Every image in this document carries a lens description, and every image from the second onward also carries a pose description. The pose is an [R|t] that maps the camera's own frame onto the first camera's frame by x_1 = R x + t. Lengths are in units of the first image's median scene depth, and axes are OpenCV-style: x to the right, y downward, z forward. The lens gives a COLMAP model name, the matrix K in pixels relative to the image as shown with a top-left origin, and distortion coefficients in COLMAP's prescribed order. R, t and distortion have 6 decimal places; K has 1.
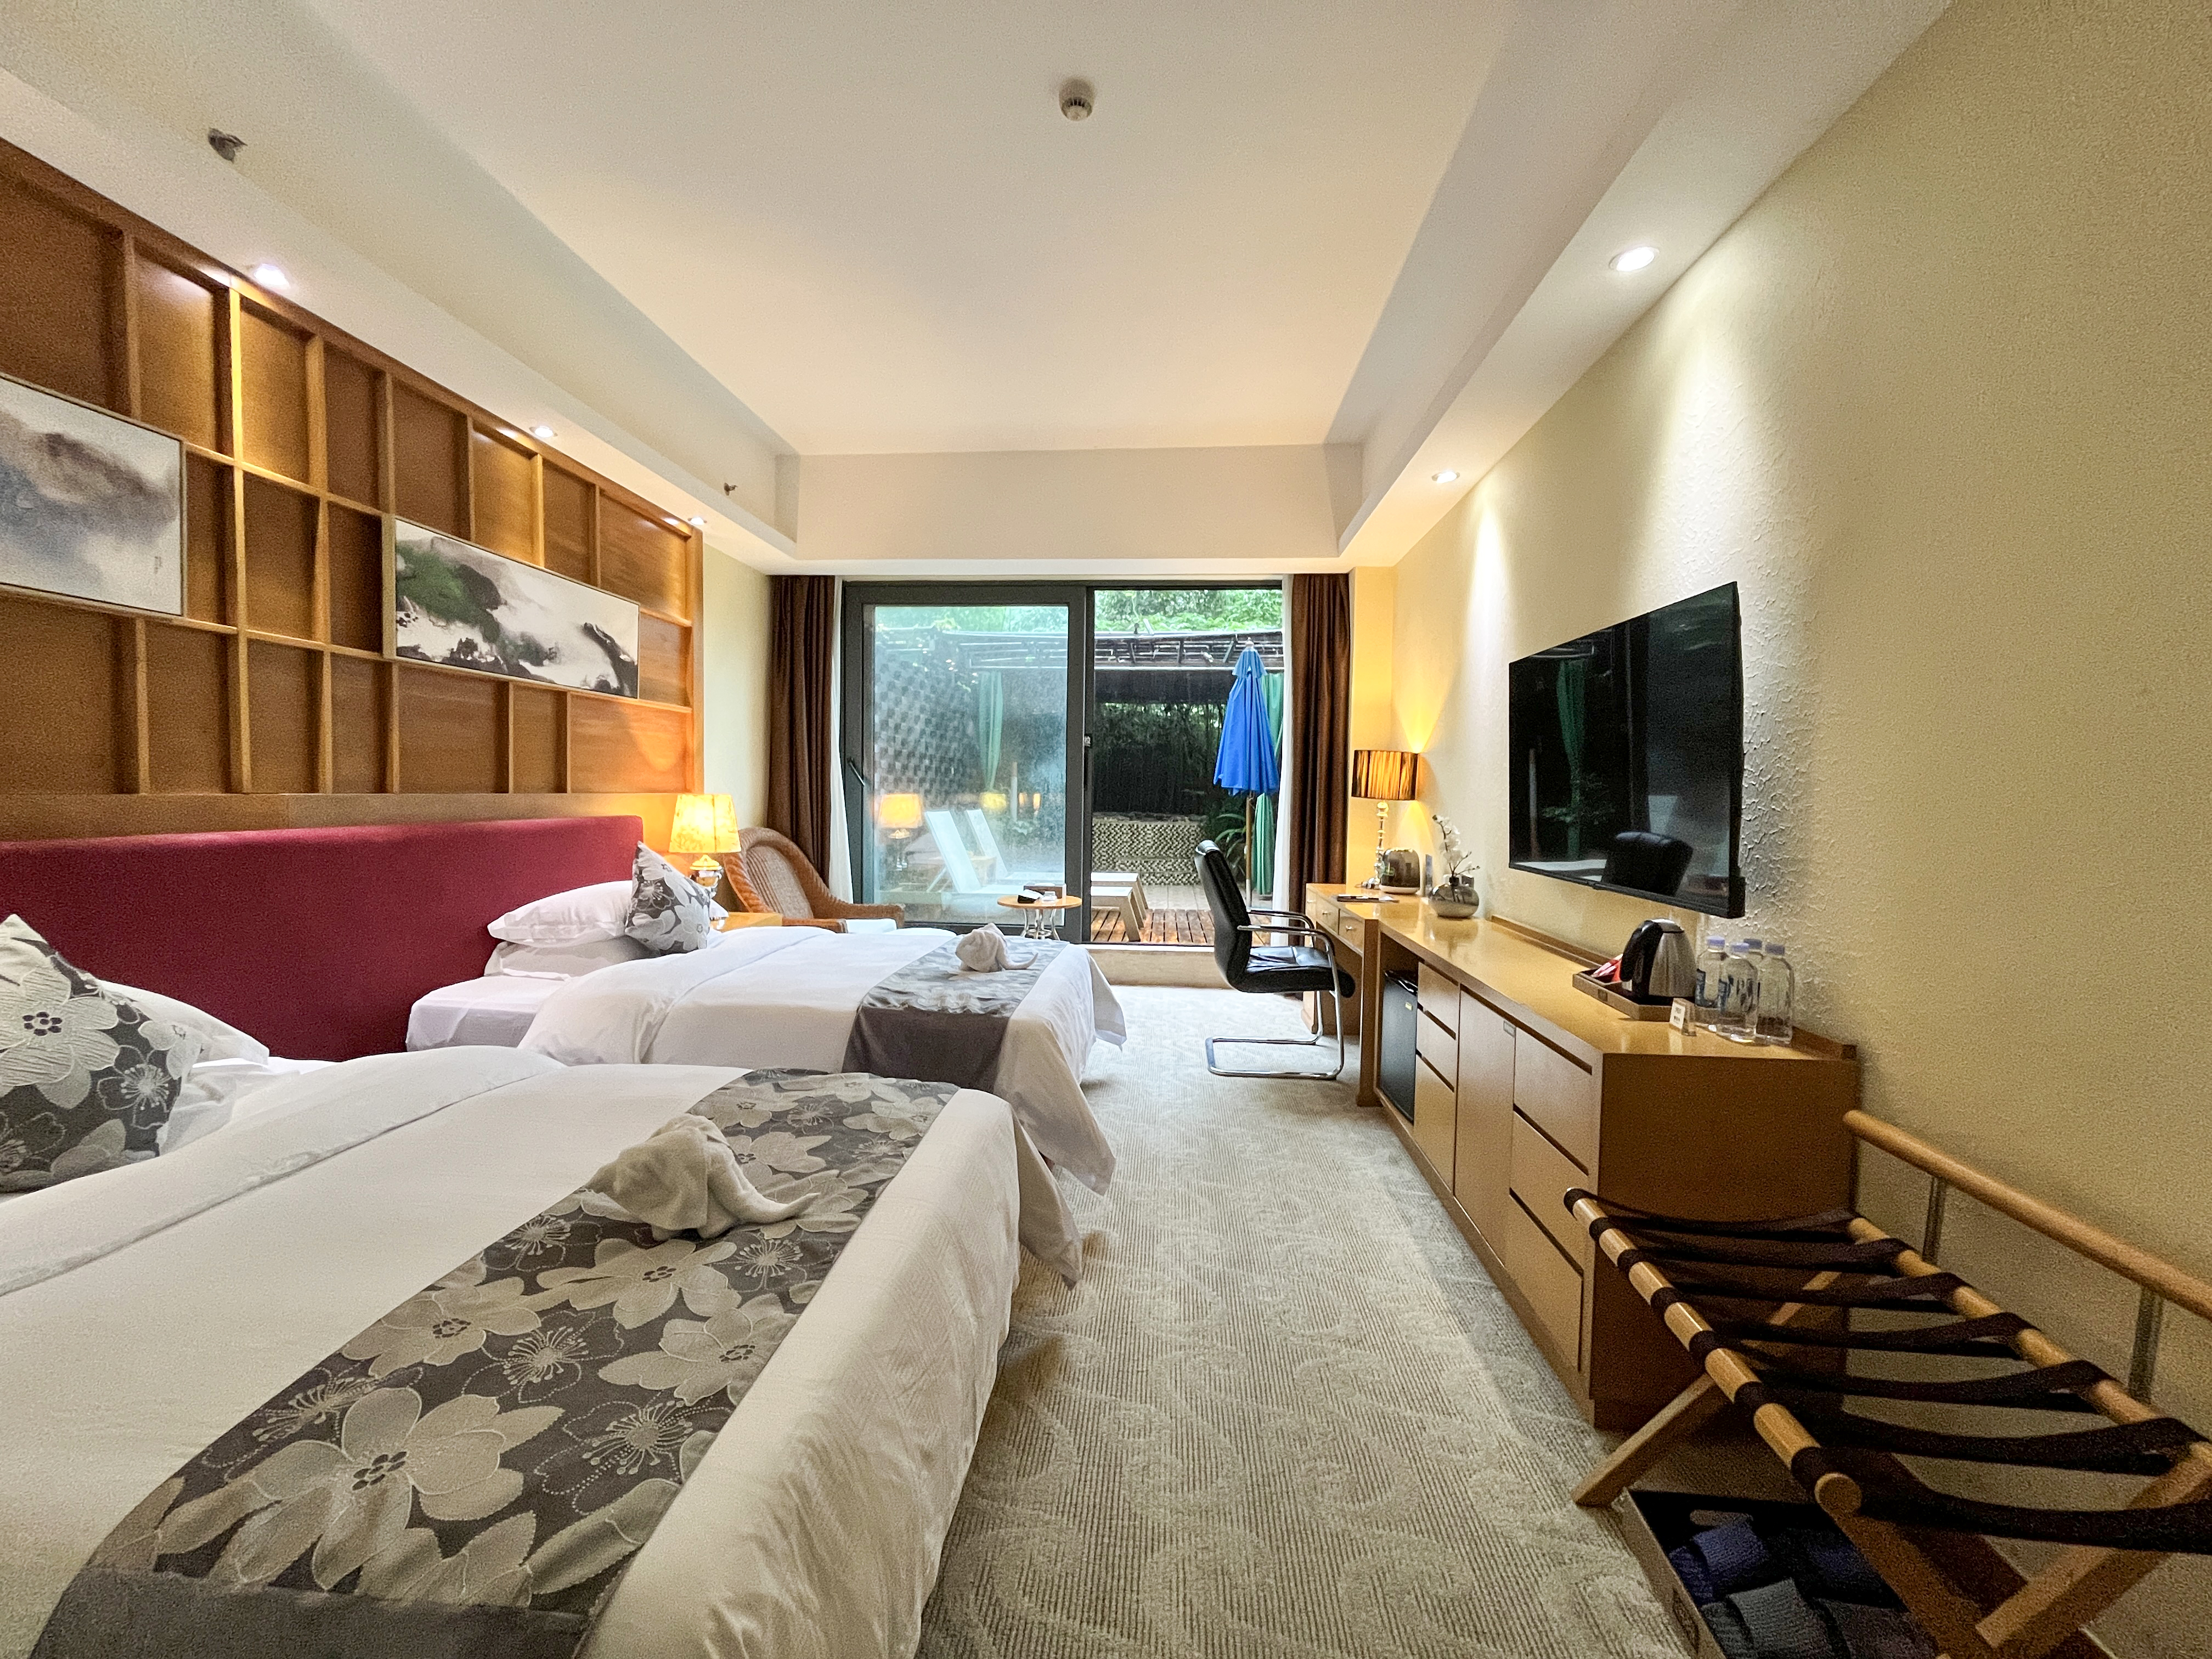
lens RADIAL K [[884.8, 0, 1106.0], [0, 884.8, 829.5], [0, 0, 1]] dist [-0.008526, -0.000221]
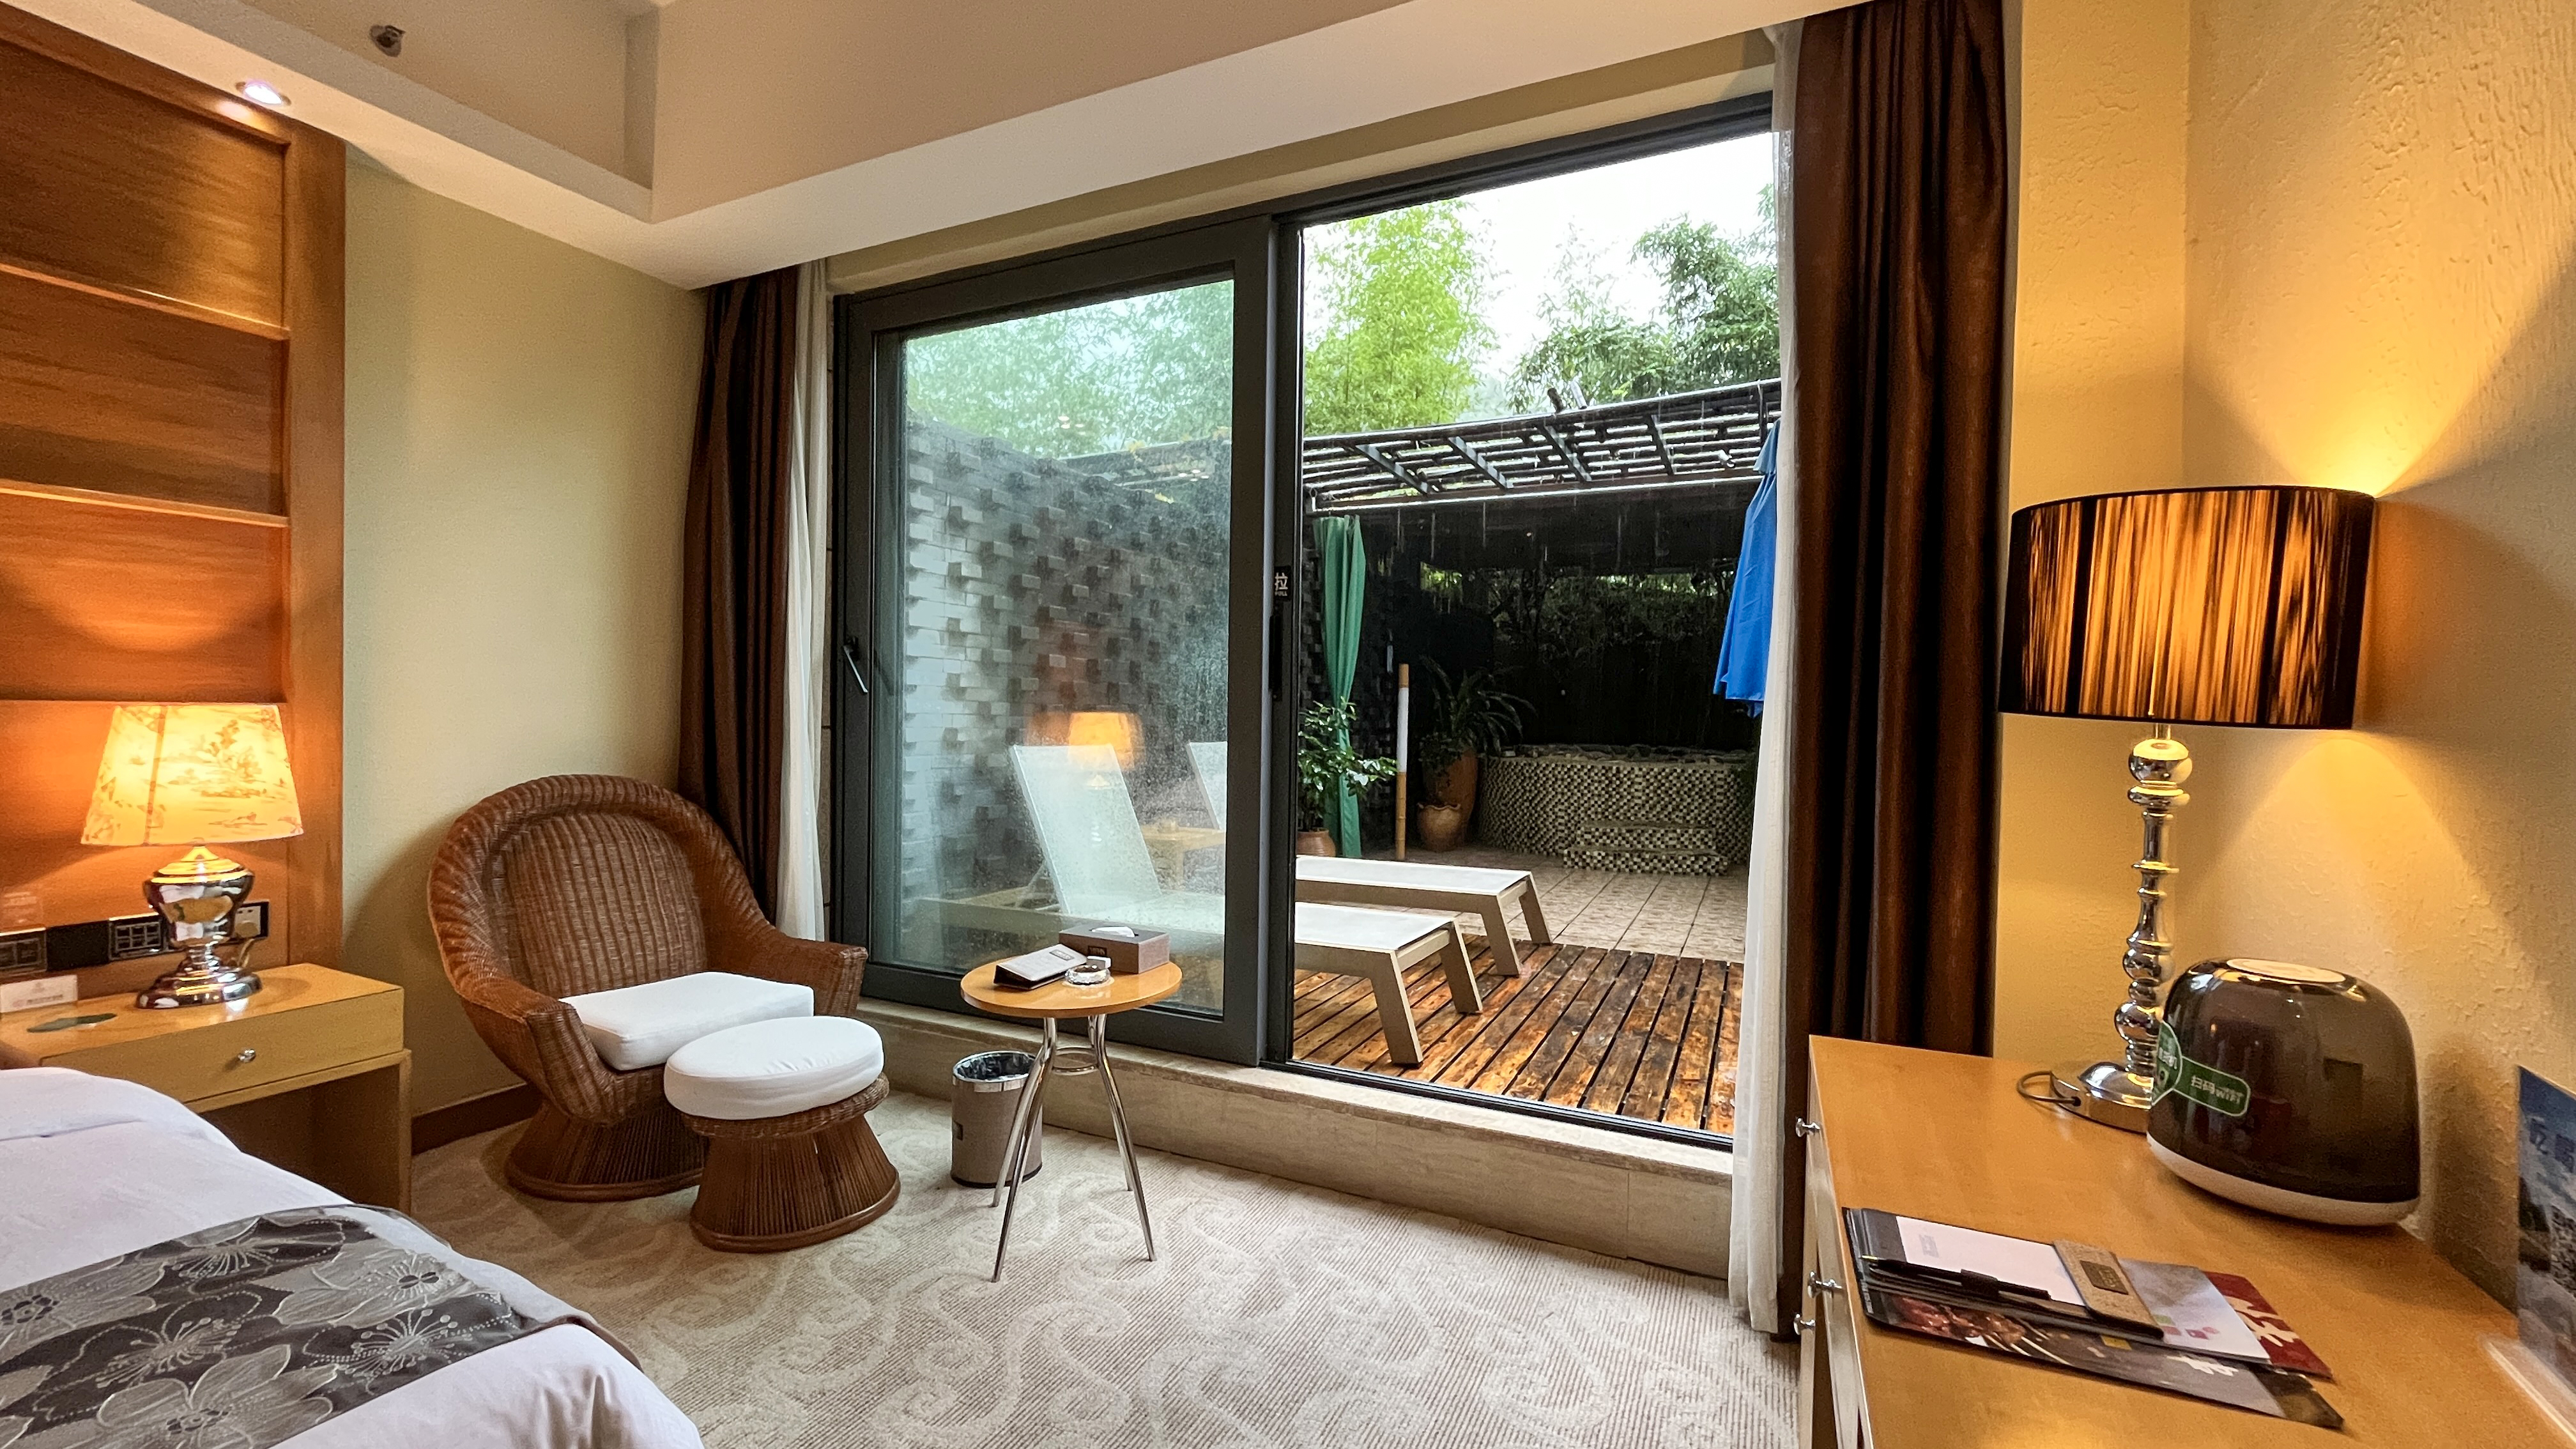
lens RADIAL K [[1041.2, 0, 1288.0], [0, 1041.2, 724.5], [0, 0, 1]] dist [-0.009778, -0.000113]
pose [[0.933591, 0.003944, -0.358320, 0.184472], [-0.016217, 0.999380, -0.031251, -0.020356], [0.357975, 0.034987, 0.933076, 0.624586]]
